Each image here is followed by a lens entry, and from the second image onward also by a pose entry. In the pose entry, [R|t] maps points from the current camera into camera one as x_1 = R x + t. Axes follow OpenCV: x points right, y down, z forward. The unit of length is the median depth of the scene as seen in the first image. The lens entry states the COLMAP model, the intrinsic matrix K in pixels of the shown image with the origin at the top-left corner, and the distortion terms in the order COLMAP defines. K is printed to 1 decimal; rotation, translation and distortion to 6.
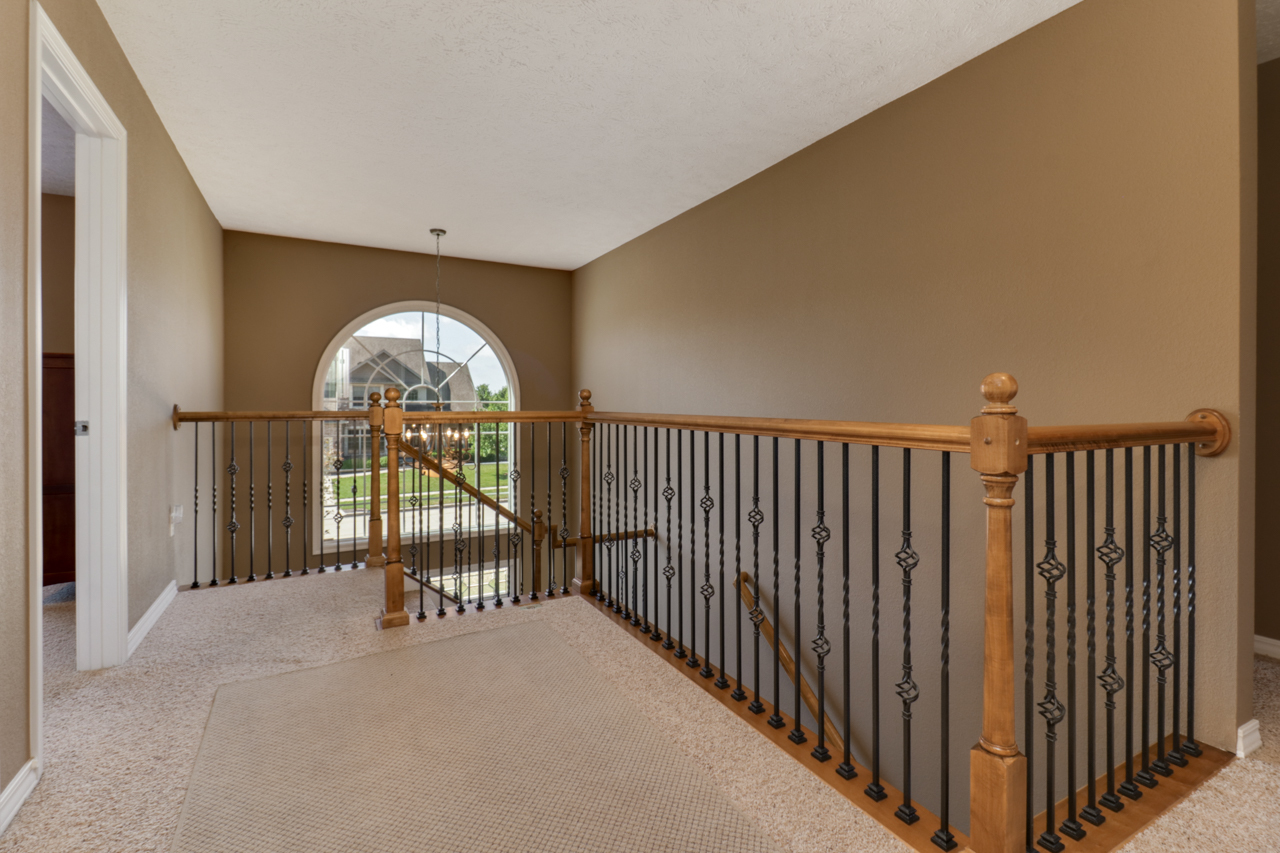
lens RADIAL K [[609.1, 0, 643.5], [0, 609.1, 409.1], [0, 0, 1]] dist [0.021099, -0.017098]
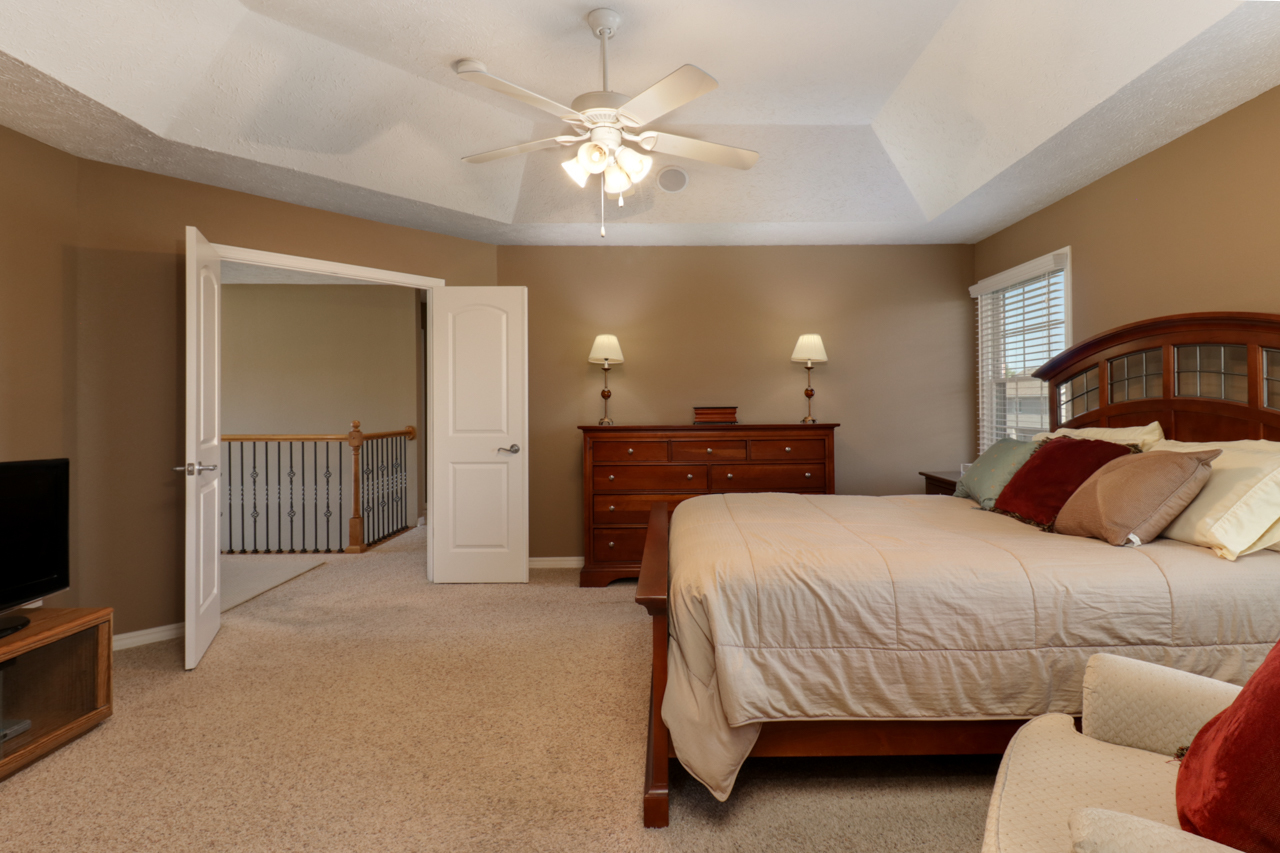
lens RADIAL K [[609.1, 0, 643.5], [0, 609.1, 409.1], [0, 0, 1]] dist [0.021099, -0.017098]
pose [[0.529455, -0.000356, 0.848338, -1.466777], [-0.002121, 0.999996, 0.001744, -0.120022], [-0.848336, -0.002723, 0.529452, -2.191049]]
